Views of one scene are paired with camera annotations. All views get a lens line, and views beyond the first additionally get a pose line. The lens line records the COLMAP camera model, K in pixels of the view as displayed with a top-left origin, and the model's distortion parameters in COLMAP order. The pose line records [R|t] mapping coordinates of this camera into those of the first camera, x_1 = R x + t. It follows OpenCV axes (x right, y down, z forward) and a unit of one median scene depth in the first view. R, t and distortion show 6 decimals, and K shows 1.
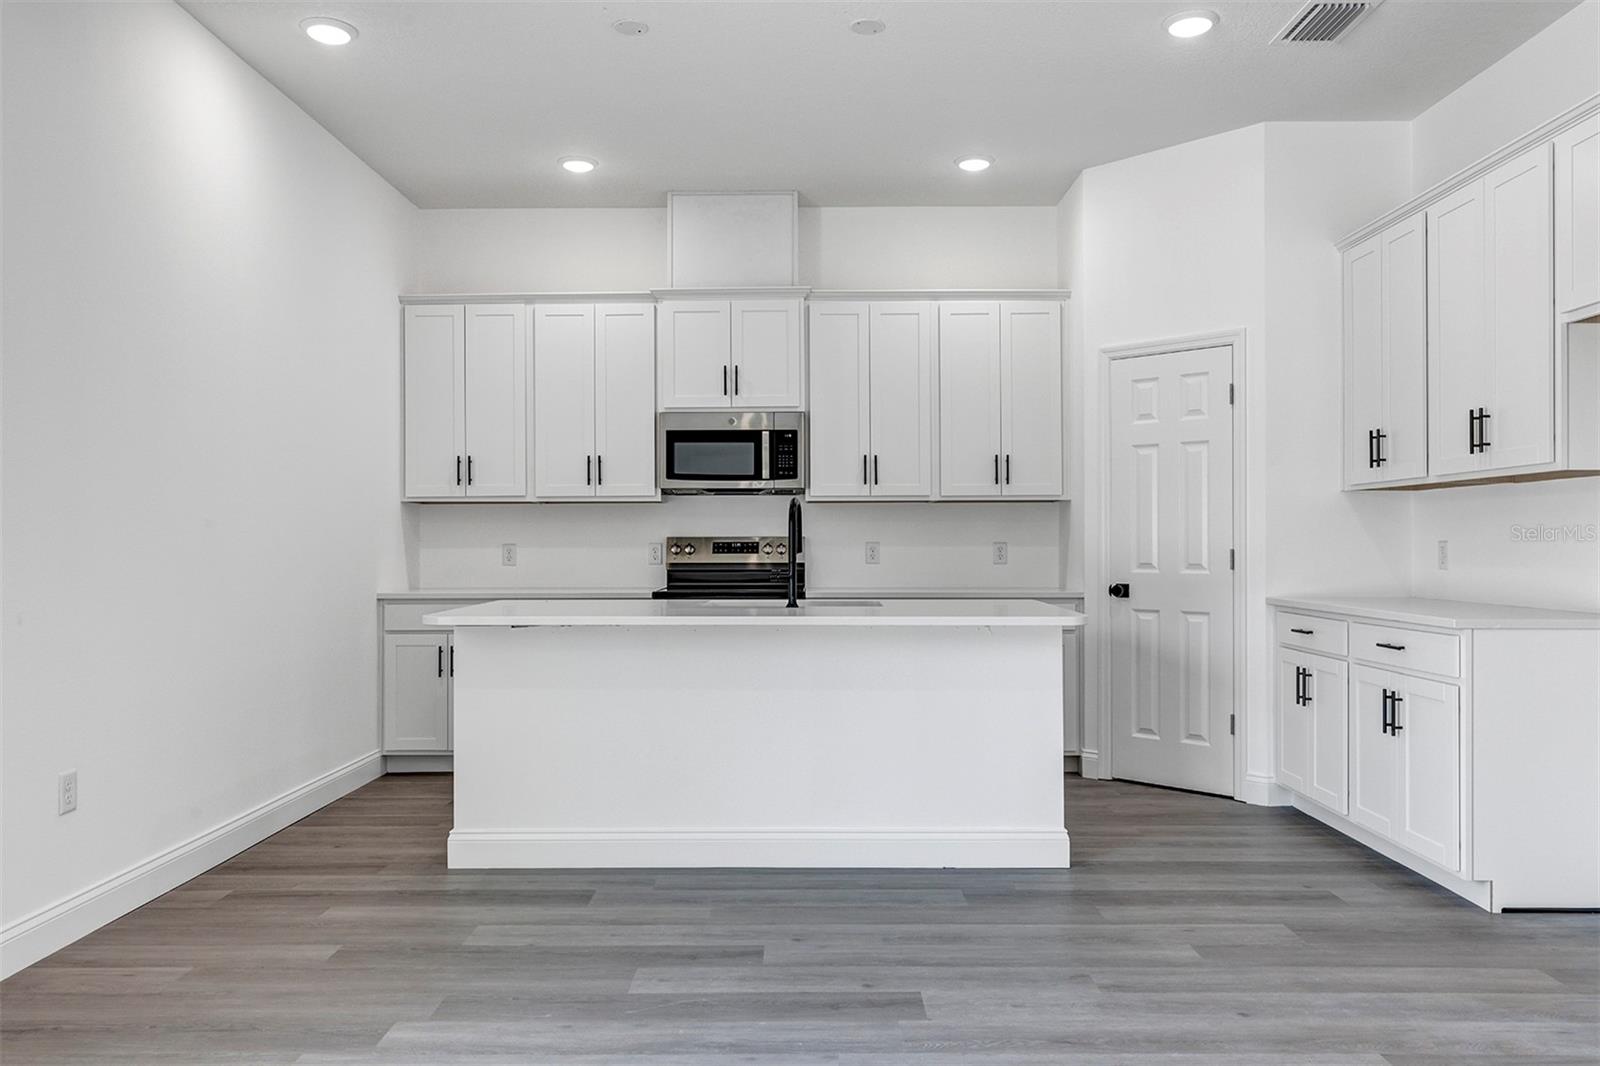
lens RADIAL K [[1188.2, 0, 781.0], [0, 1188.2, 532.6], [0, 0, 1]] dist [0.006944, 0.005098]
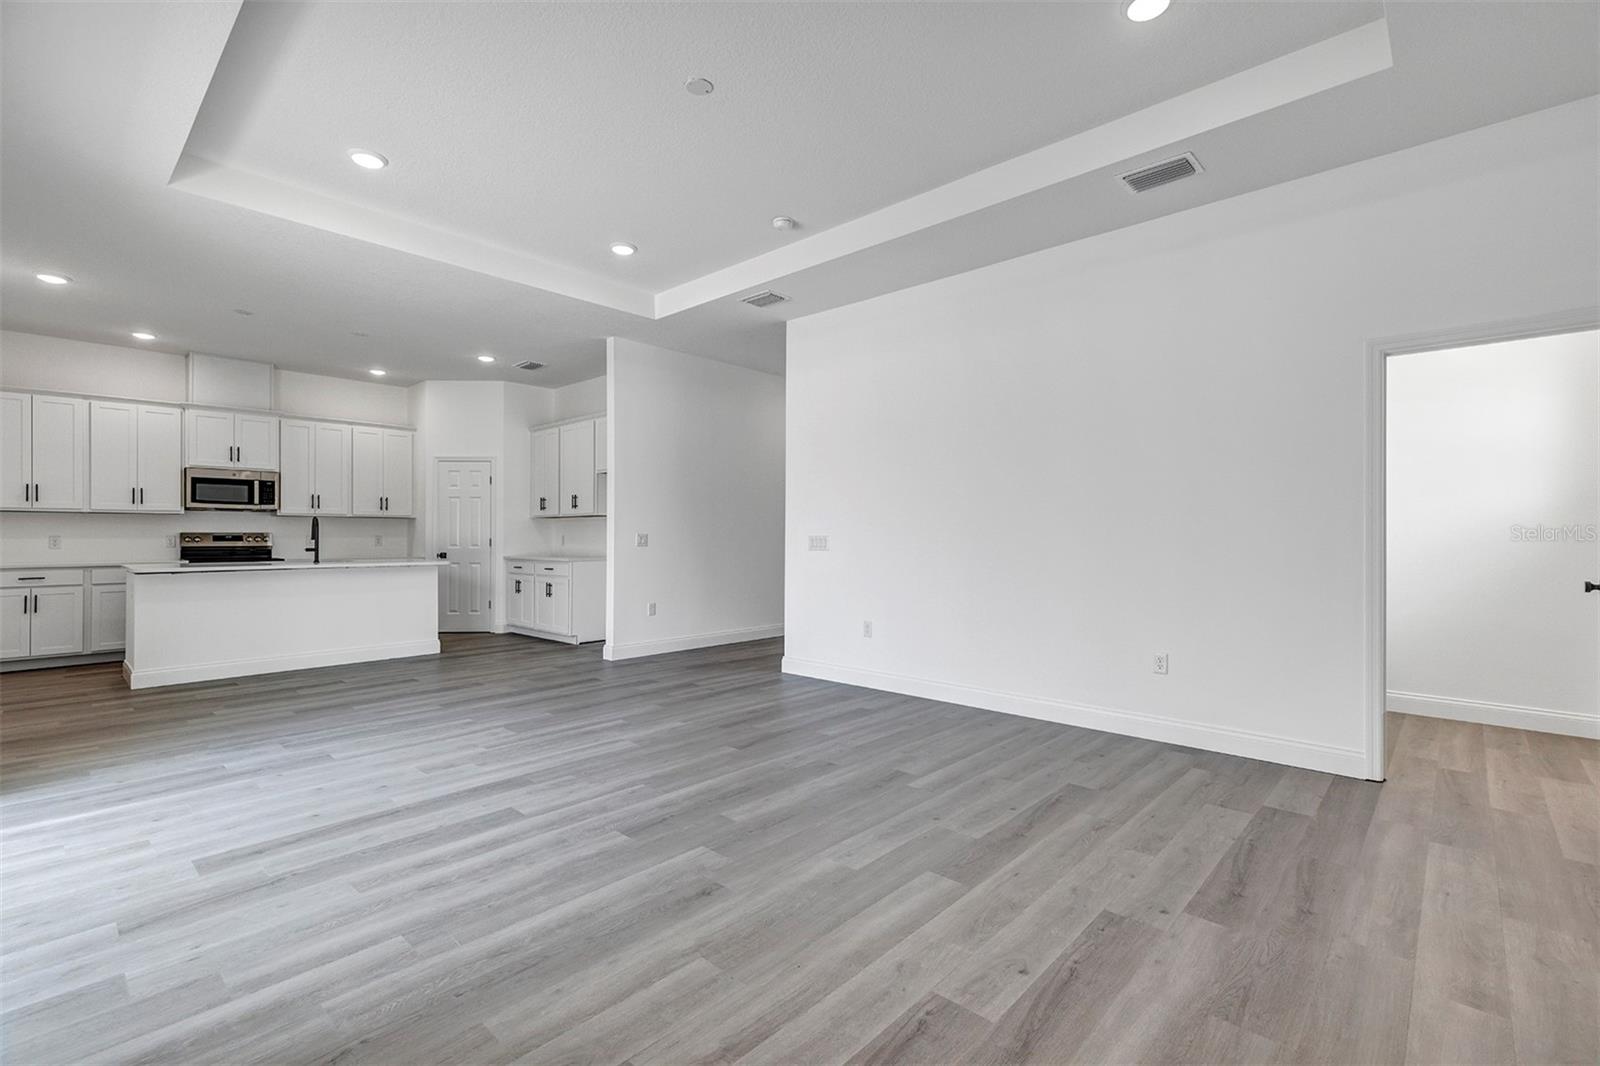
lens RADIAL K [[721.1, 0, 797.9], [0, 721.1, 531.9], [0, 0, 1]] dist [0.007816, 0.000092]
pose [[0.670049, 0.006182, 0.742291, -0.308758], [-0.007523, 0.999971, -0.001537, -0.003137], [-0.742278, -0.004555, 0.670076, -0.509882]]
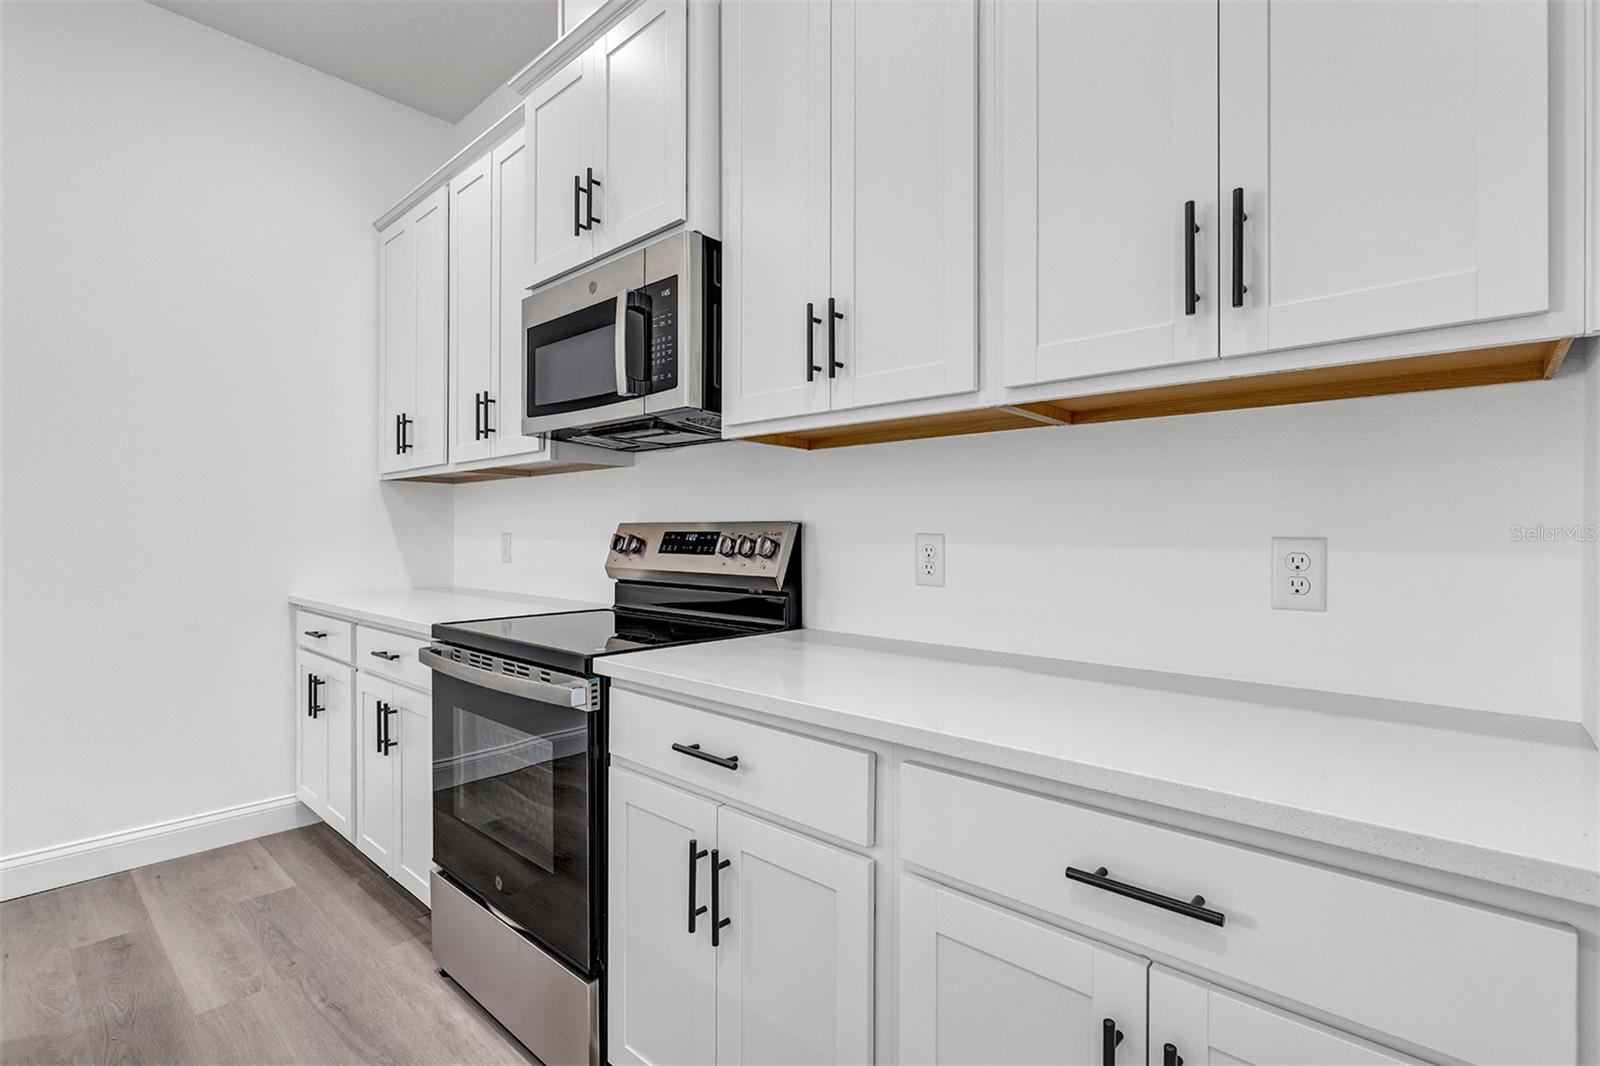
lens RADIAL K [[763.5, 0, 778.7], [0, 763.5, 532.7], [0, 0, 1]] dist [0.001290, 0.001594]
pose [[0.741179, 0.005149, -0.671288, 0.228502], [0.003167, 0.999933, 0.011167, 0.004766], [0.671300, -0.010402, 0.741113, 0.817324]]
